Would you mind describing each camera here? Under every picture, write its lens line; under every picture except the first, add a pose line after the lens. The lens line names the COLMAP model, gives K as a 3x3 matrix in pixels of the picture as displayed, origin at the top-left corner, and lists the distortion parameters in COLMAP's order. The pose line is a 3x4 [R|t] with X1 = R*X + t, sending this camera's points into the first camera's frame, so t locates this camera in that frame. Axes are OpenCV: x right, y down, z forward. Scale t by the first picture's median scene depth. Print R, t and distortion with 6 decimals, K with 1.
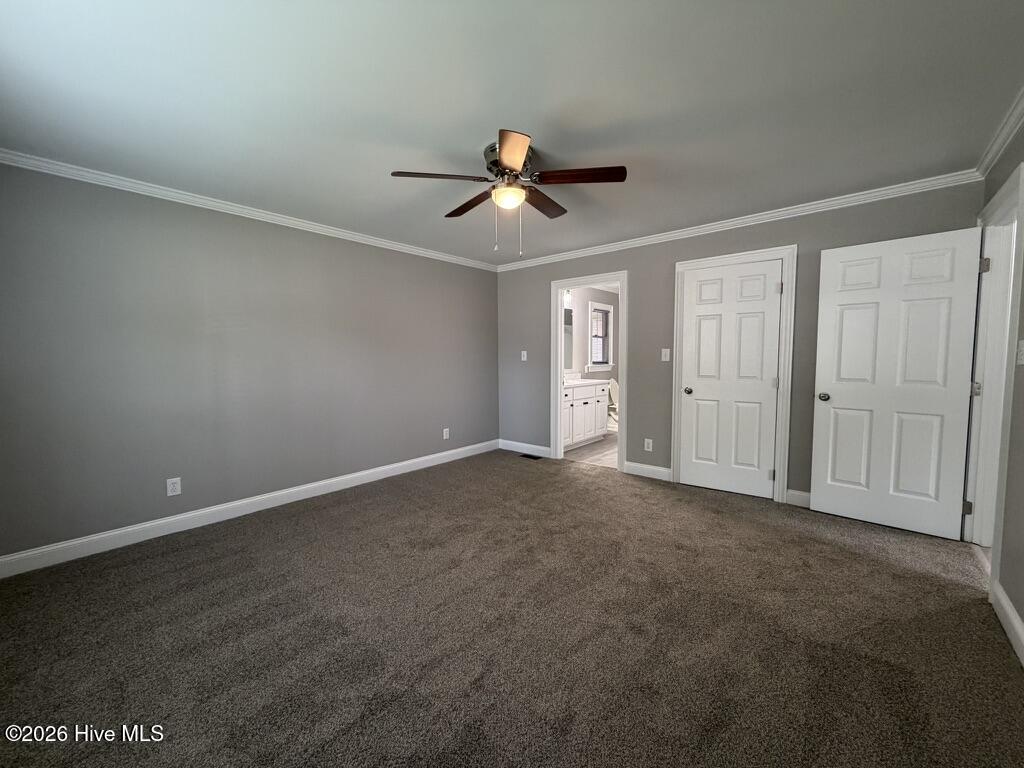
lens RADIAL K [[411.1, 0, 506.8], [0, 411.1, 383.5], [0, 0, 1]] dist [0.003386, -0.000549]
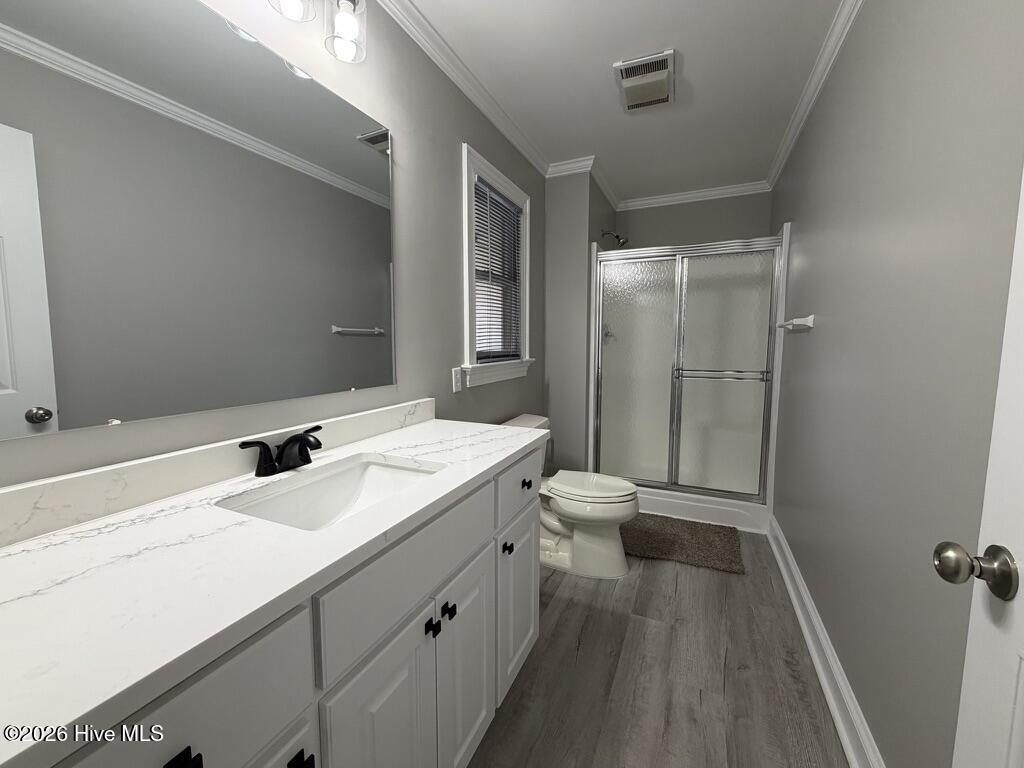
lens RADIAL K [[411.1, 0, 513.0], [0, 411.1, 383.7], [0, 0, 1]] dist [0.003386, -0.000549]
pose [[0.958961, -0.023052, 0.282600, 0.139249], [0.013089, 0.999226, 0.037091, -0.039469], [-0.283237, -0.031869, 0.958520, 0.659164]]
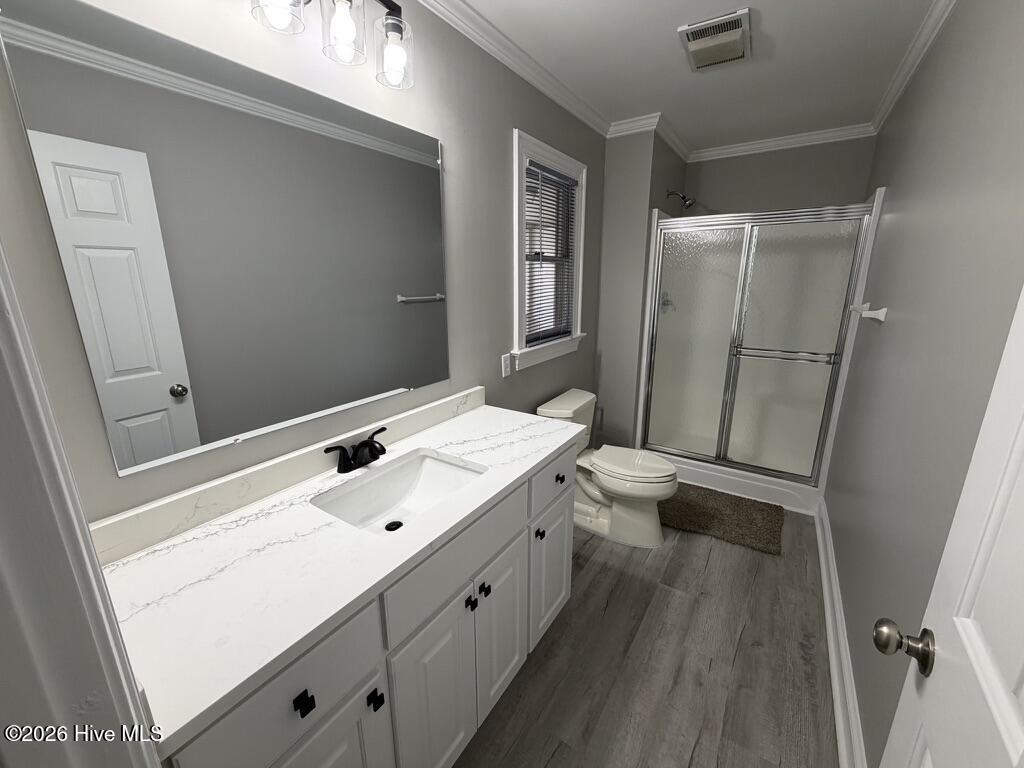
lens RADIAL K [[411.1, 0, 512.3], [0, 411.1, 386.5], [0, 0, 1]] dist [0.003386, -0.000549]
pose [[0.991524, -0.031411, 0.126070, 0.147590], [0.007268, 0.982225, 0.187569, -0.072958], [-0.129721, -0.185063, 0.974127, 0.641613]]
